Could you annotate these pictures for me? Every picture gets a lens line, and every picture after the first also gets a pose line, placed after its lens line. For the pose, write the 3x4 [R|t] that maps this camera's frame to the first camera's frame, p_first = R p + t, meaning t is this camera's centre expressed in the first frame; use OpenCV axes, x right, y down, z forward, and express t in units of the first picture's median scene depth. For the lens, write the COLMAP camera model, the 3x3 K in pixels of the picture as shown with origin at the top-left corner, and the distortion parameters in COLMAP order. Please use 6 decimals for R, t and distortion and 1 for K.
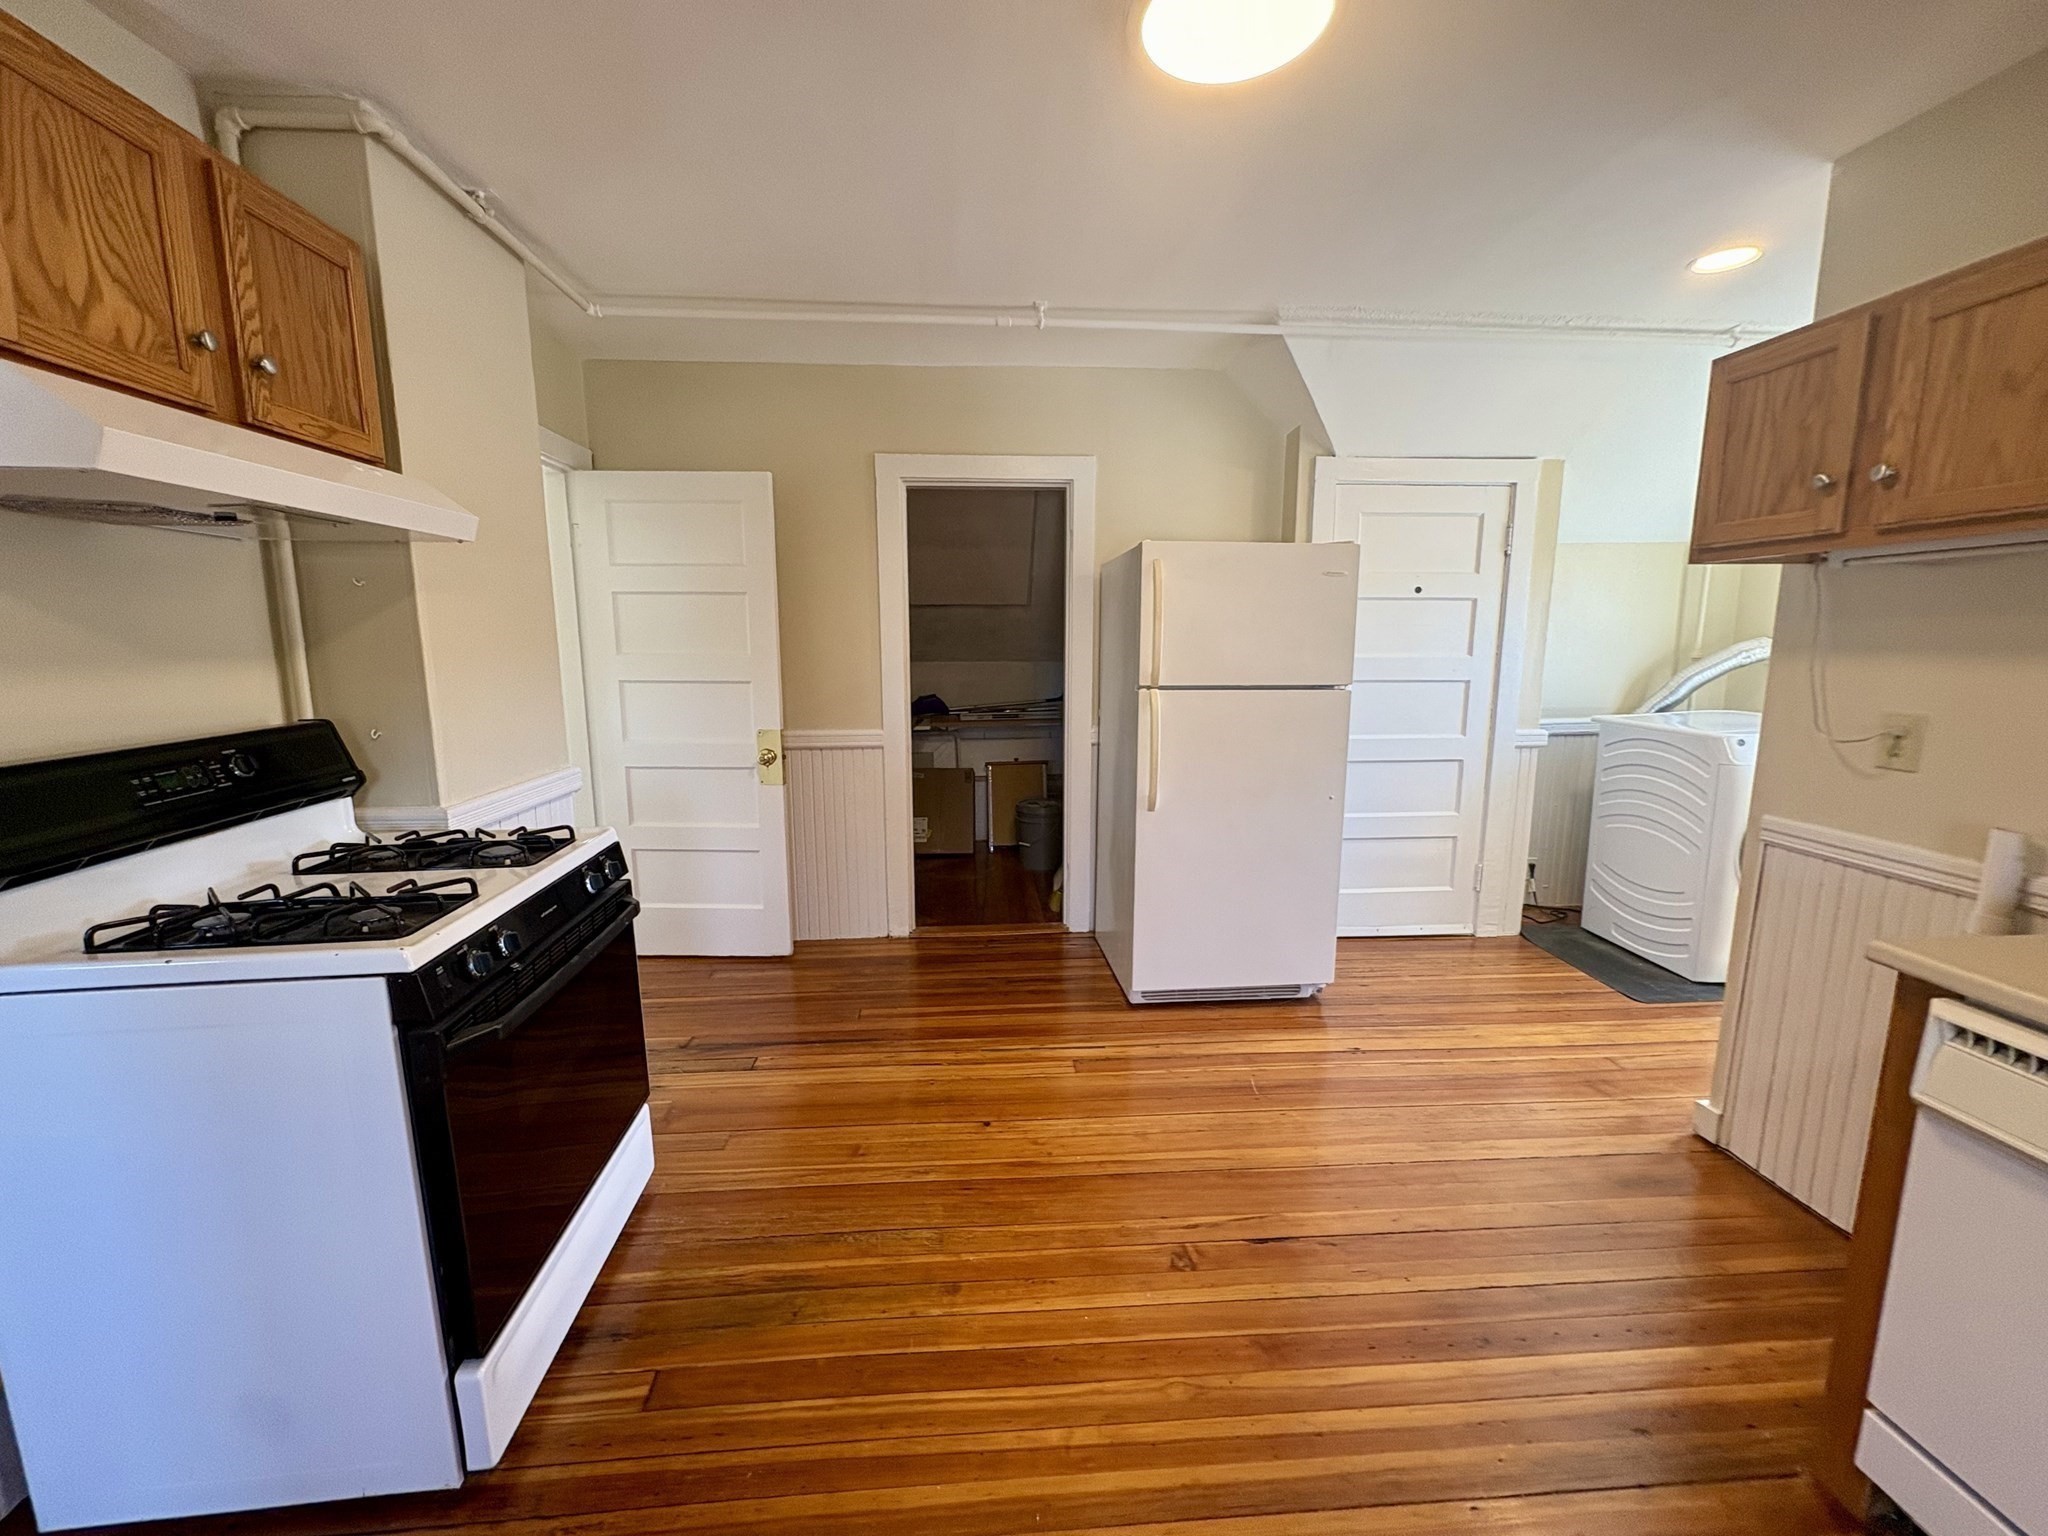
lens RADIAL K [[816.9, 0, 1024.0], [0, 816.9, 768.0], [0, 0, 1]] dist [0.001418, 0.000409]
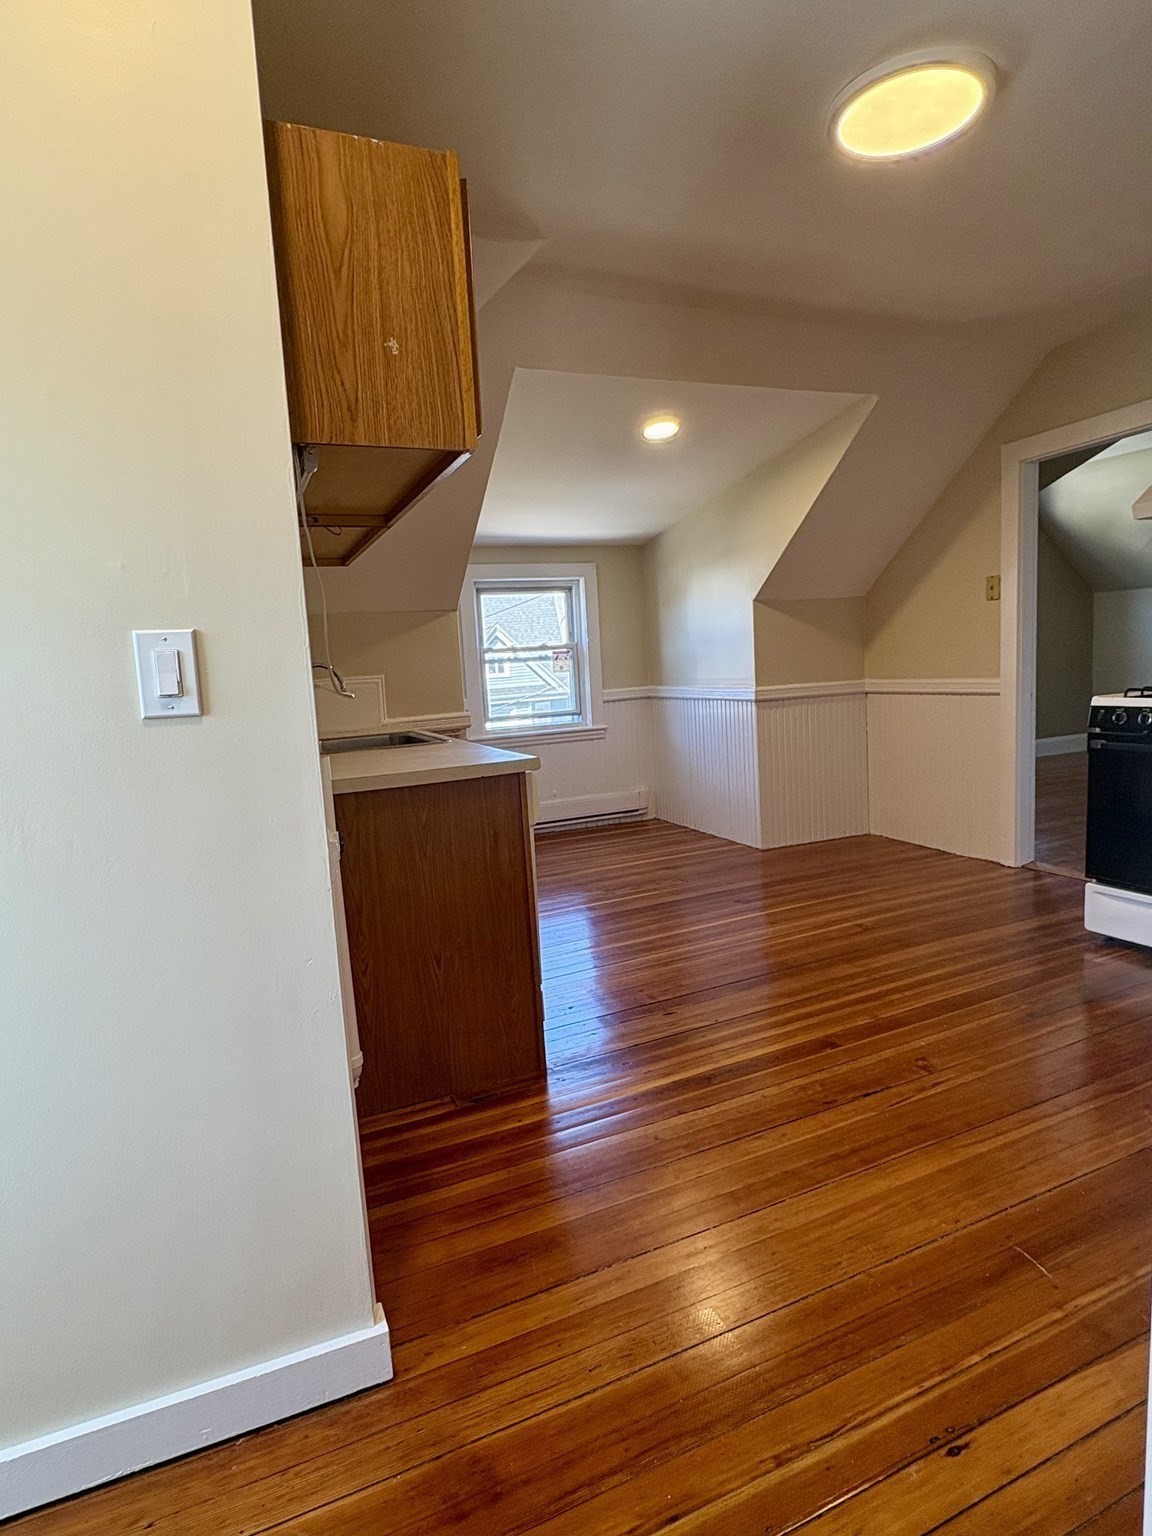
lens RADIAL K [[844.3, 0, 576.0], [0, 844.3, 768.0], [0, 0, 1]] dist [0.001470, 0.001291]
pose [[-0.943133, 0.099975, -0.317024, 1.242331], [0.009616, 0.961509, 0.274607, -0.233181], [0.332275, 0.255942, -0.907792, 2.207708]]
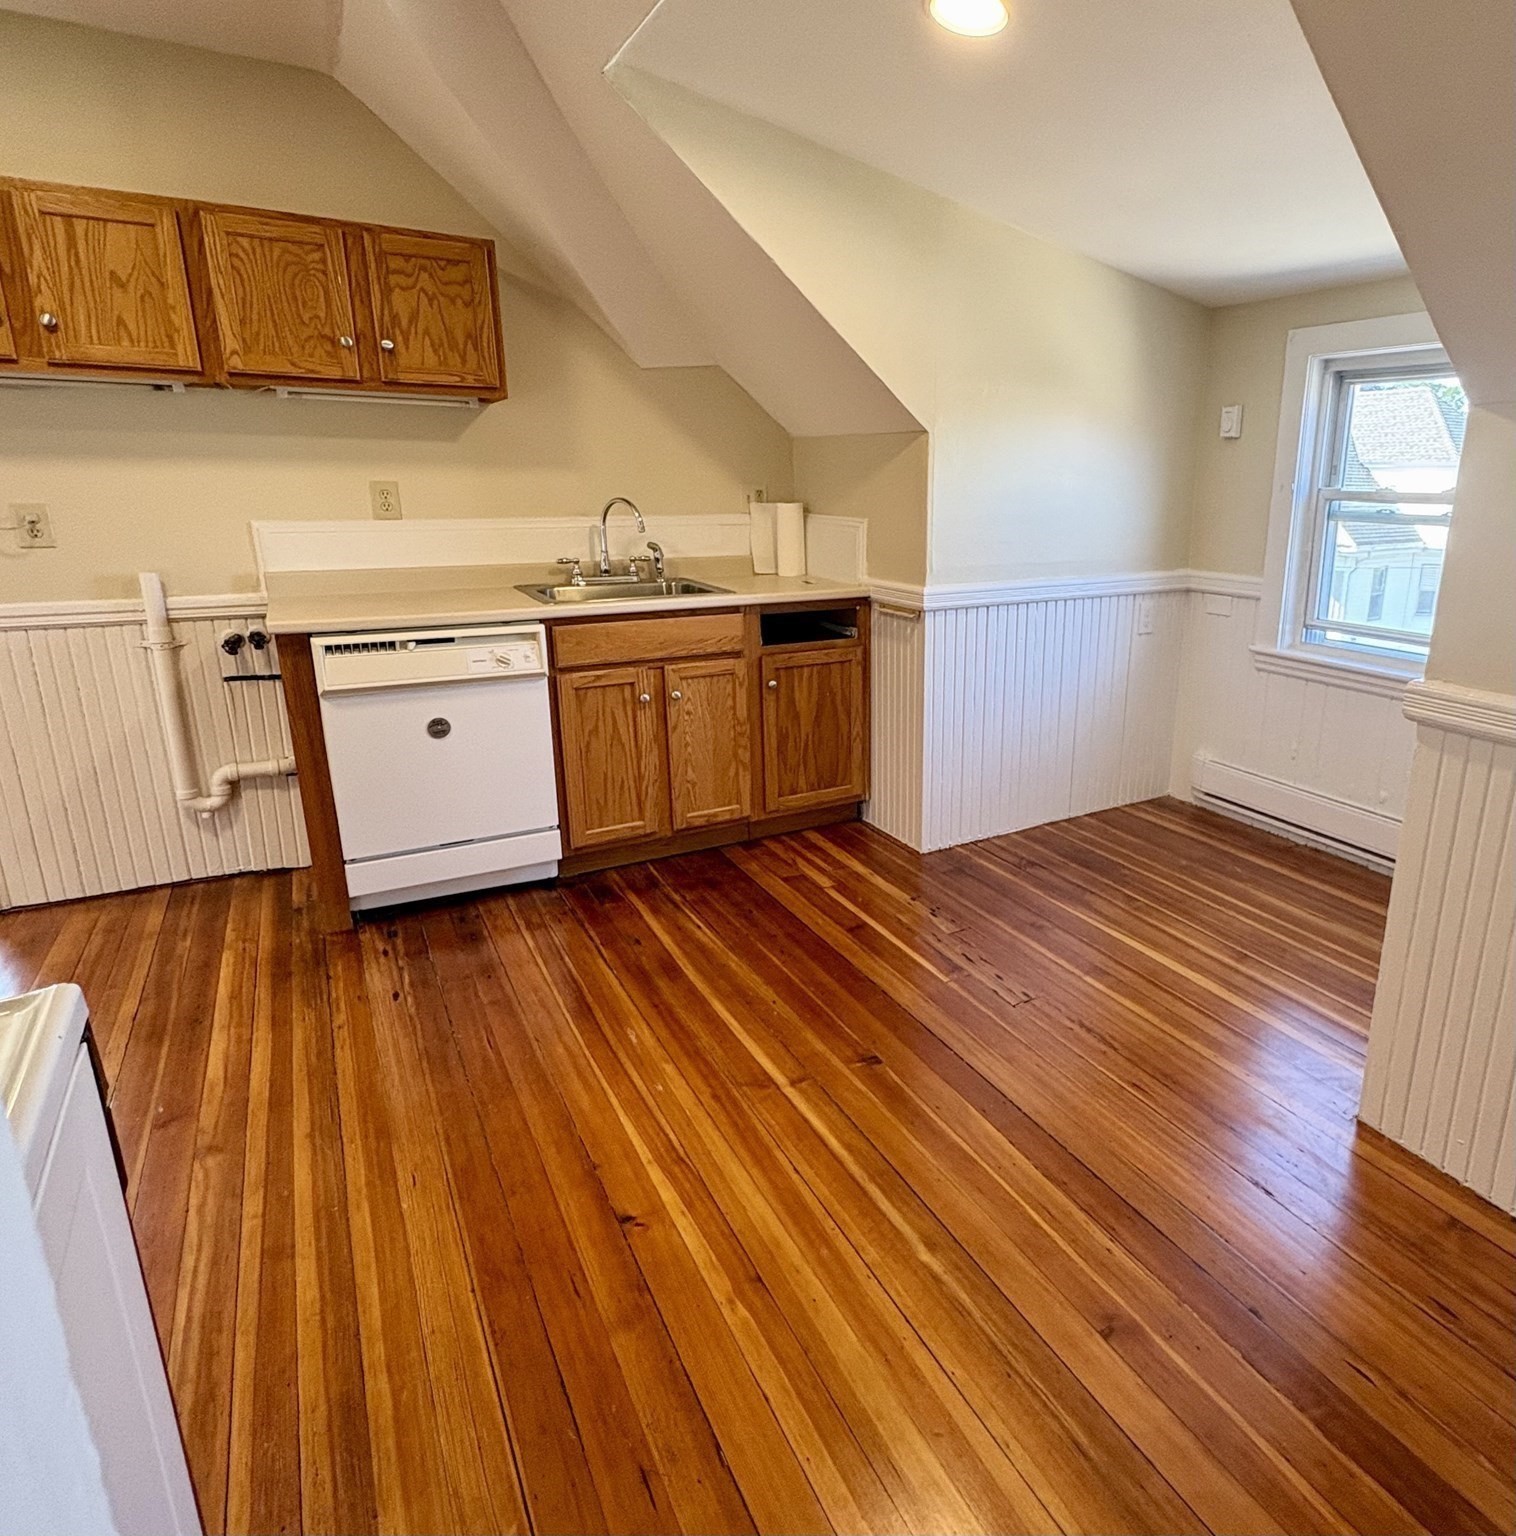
lens RADIAL K [[965.3, 0, 909.6], [0, 965.3, 735.8], [0, 0, 1]] dist [-0.000411, 0.002514]
pose [[-0.464509, -0.236518, 0.853399, -1.141877], [0.125411, 0.936393, 0.327781, -0.054421], [-0.876643, 0.259283, -0.405301, 0.550384]]
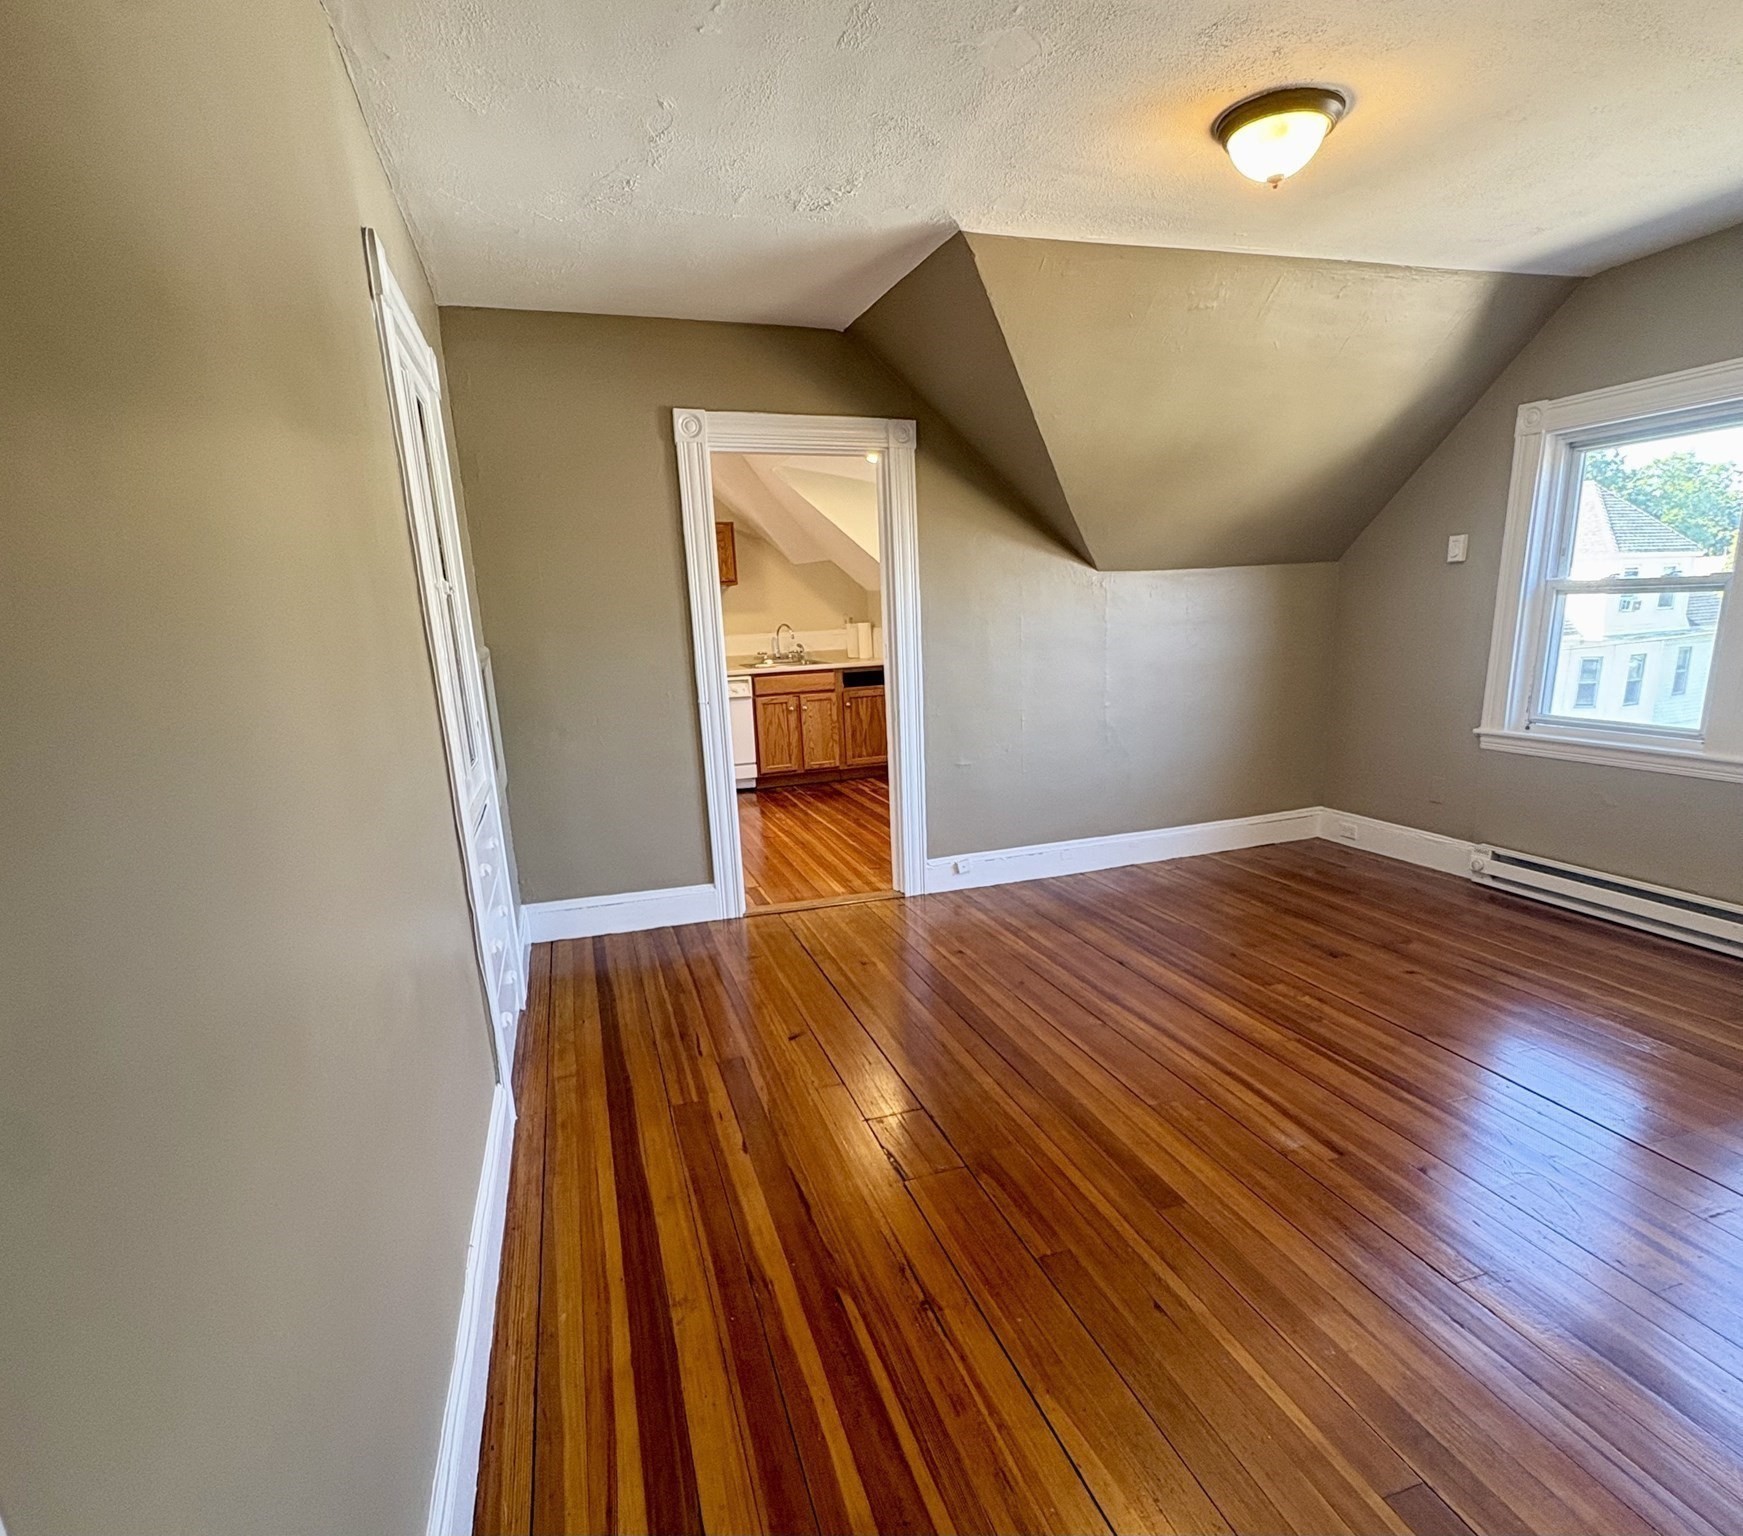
lens RADIAL K [[928.6, 0, 875.0], [0, 928.6, 842.5], [0, 0, 1]] dist [0.003162, 0.000296]
pose [[-0.241980, -0.228917, 0.942891, -3.690097], [0.192751, 0.941061, 0.277940, -0.103703], [-0.950943, 0.248999, -0.183594, 0.806152]]
